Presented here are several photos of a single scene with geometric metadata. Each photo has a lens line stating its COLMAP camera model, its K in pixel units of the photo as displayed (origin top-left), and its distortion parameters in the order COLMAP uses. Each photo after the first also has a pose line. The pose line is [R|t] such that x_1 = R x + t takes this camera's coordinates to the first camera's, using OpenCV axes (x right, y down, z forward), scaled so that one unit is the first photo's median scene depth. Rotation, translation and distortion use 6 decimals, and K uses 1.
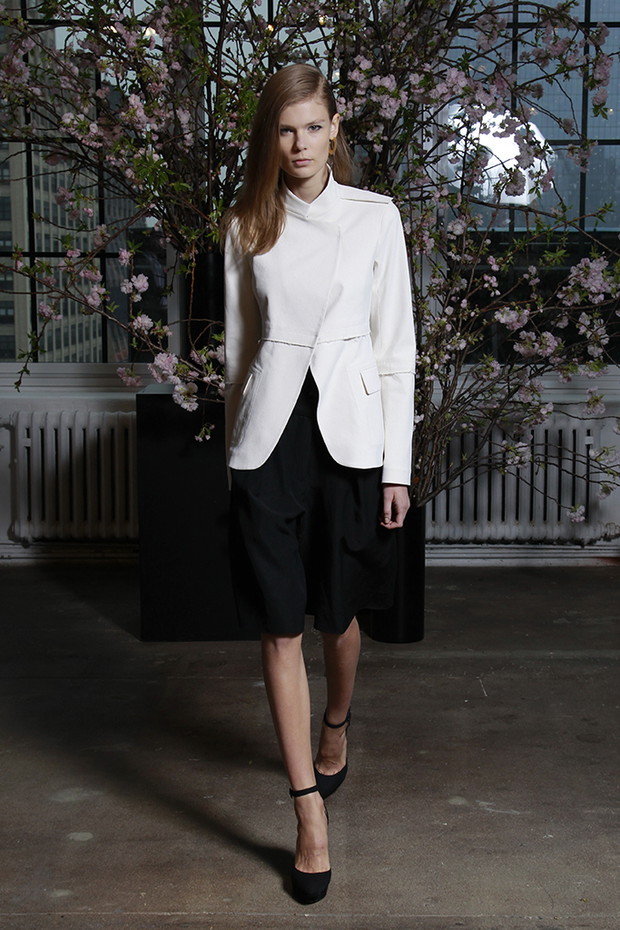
lens RADIAL K [[1554.9, 0, 360.2], [0, 1554.9, 483.3], [0, 0, 1]] dist [0.060314, 0.150254]
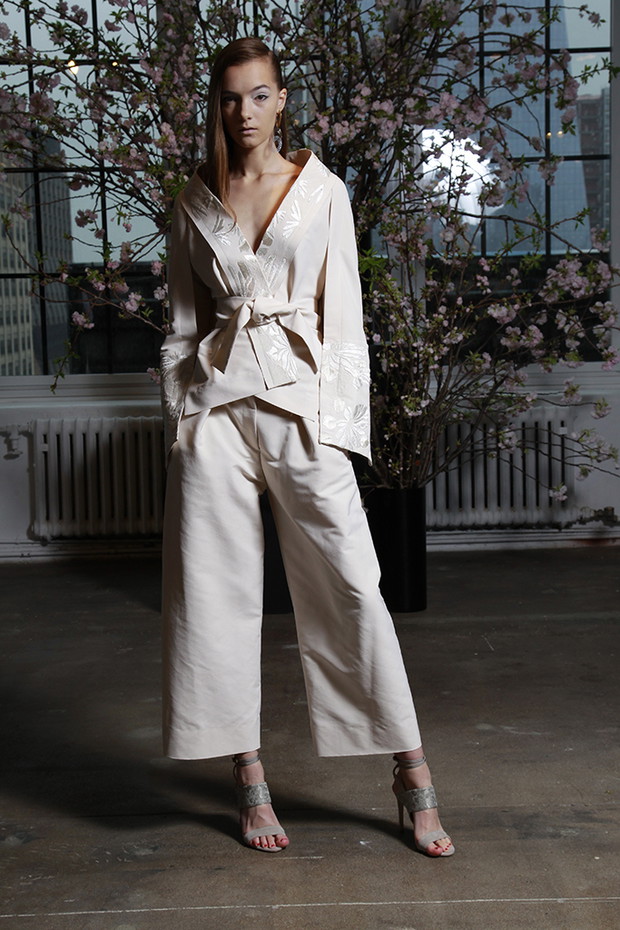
lens RADIAL K [[1602.7, 0, 310.0], [0, 1602.7, 465.0], [0, 0, 1]] dist [0.123099, 0.136874]
pose [[0.999383, -0.028777, 0.020113, -0.063771], [0.029531, 0.998833, -0.038230, 0.040943], [-0.018989, 0.038800, 0.999067, -0.139779]]
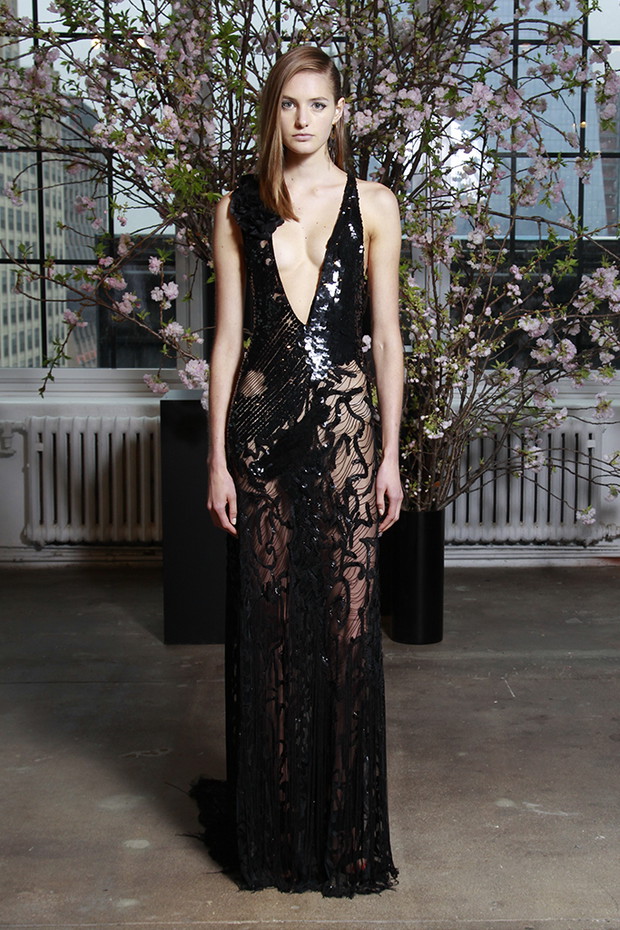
lens RADIAL K [[1500.9, 0, 372.2], [0, 1500.9, 463.7], [0, 0, 1]] dist [0.027275, 0.114099]
pose [[0.998936, -0.002992, 0.046012, -0.051975], [0.003513, 0.999931, -0.011230, -0.004574], [-0.045975, 0.011380, 0.998878, 0.019849]]
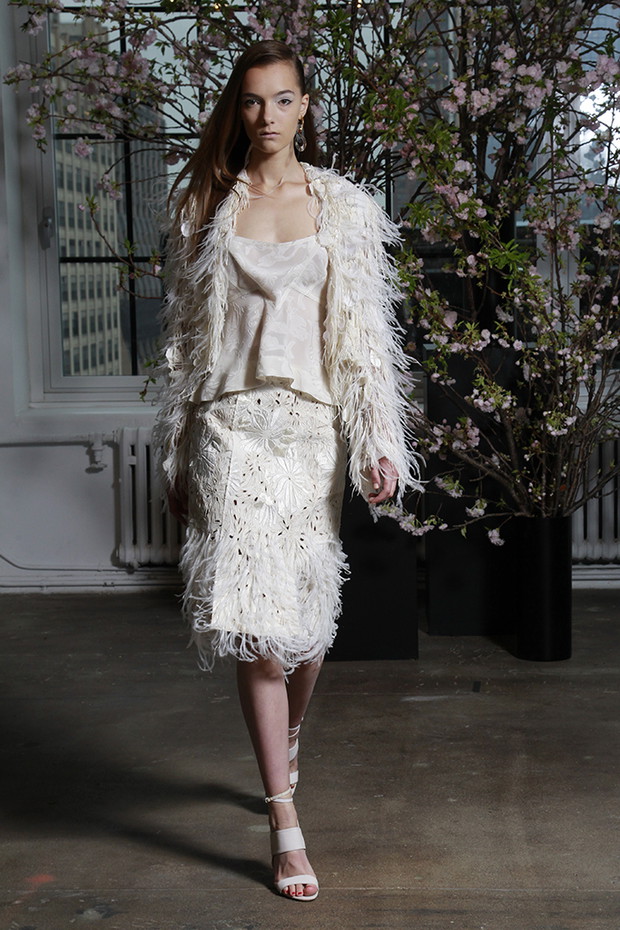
lens RADIAL K [[1936.3, 0, 345.7], [0, 1936.3, 505.0], [0, 0, 1]] dist [0.173484, 0.102246]
pose [[0.999336, -0.012779, -0.034130, -0.056469], [0.012119, 0.999737, -0.019467, 0.029946], [0.034370, 0.019041, 0.999228, -0.188941]]
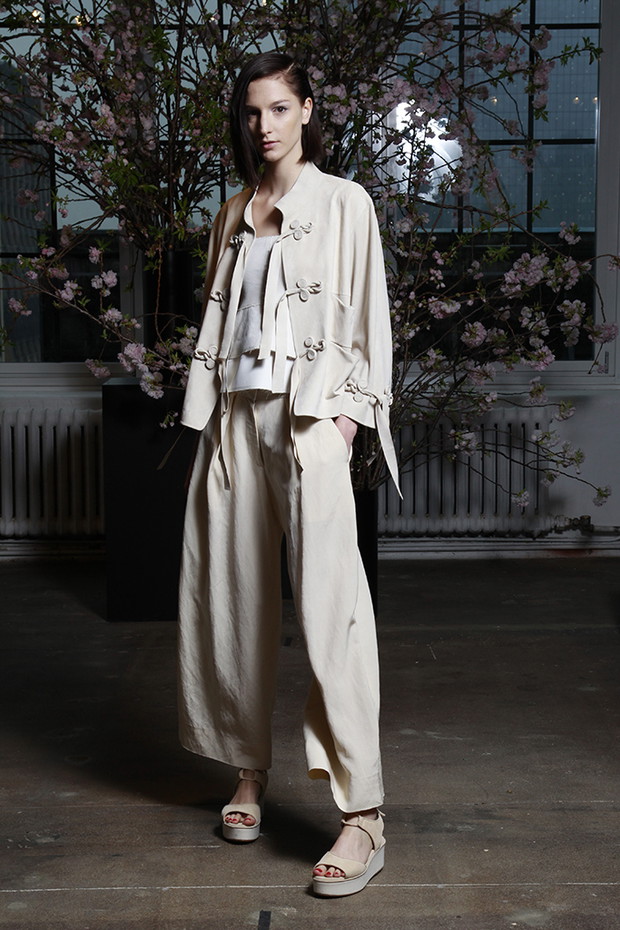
lens RADIAL K [[1889.2, 0, 343.2], [0, 1889.2, 492.2], [0, 0, 1]] dist [0.156329, 0.256061]
pose [[0.999710, -0.009104, 0.022295, -0.010284], [0.009664, 0.999637, -0.025157, 0.049227], [-0.022058, 0.025365, 0.999435, -0.285004]]
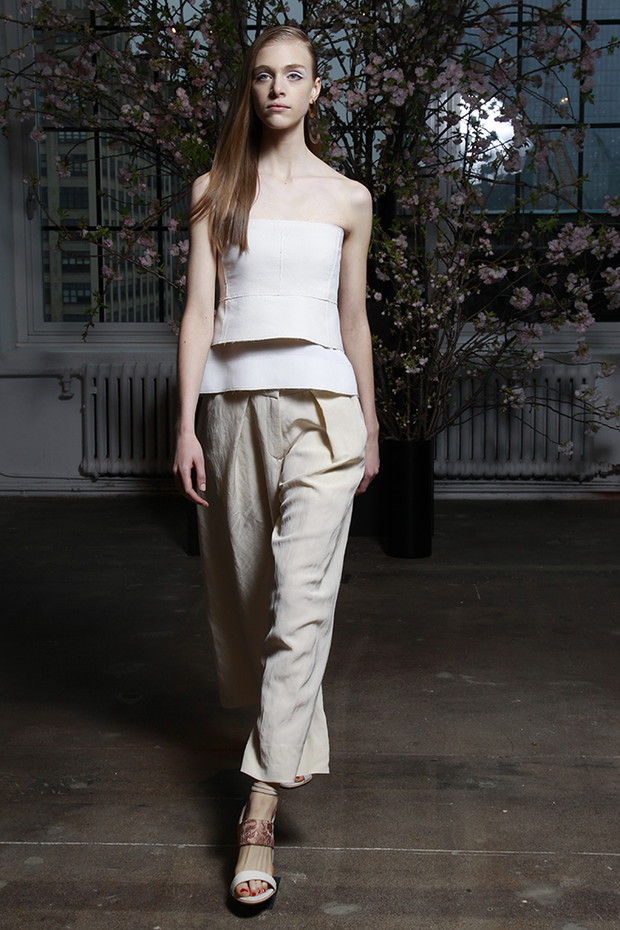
lens RADIAL K [[1486.3, 0, 339.7], [0, 1486.3, 436.3], [0, 0, 1]] dist [0.067673, 0.095169]
pose [[0.998528, 0.000838, -0.054239, 0.033762], [-0.001697, 0.999874, -0.015789, 0.030140], [0.054219, 0.015858, 0.998403, -0.109005]]
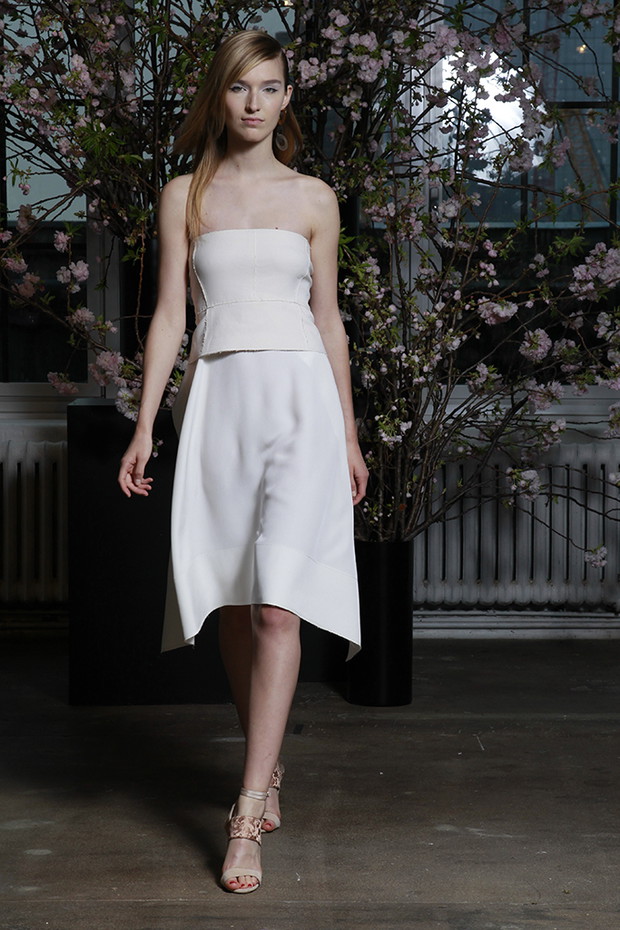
lens RADIAL K [[2717.9, 0, 339.9], [0, 2717.9, 482.9], [0, 0, 1]] dist [0.277313, 1.749647]
pose [[0.999963, 0.000344, 0.008640, -0.010015], [0.000261, 0.997553, -0.069920, 0.087303], [-0.008643, 0.069919, 0.997515, -0.463373]]
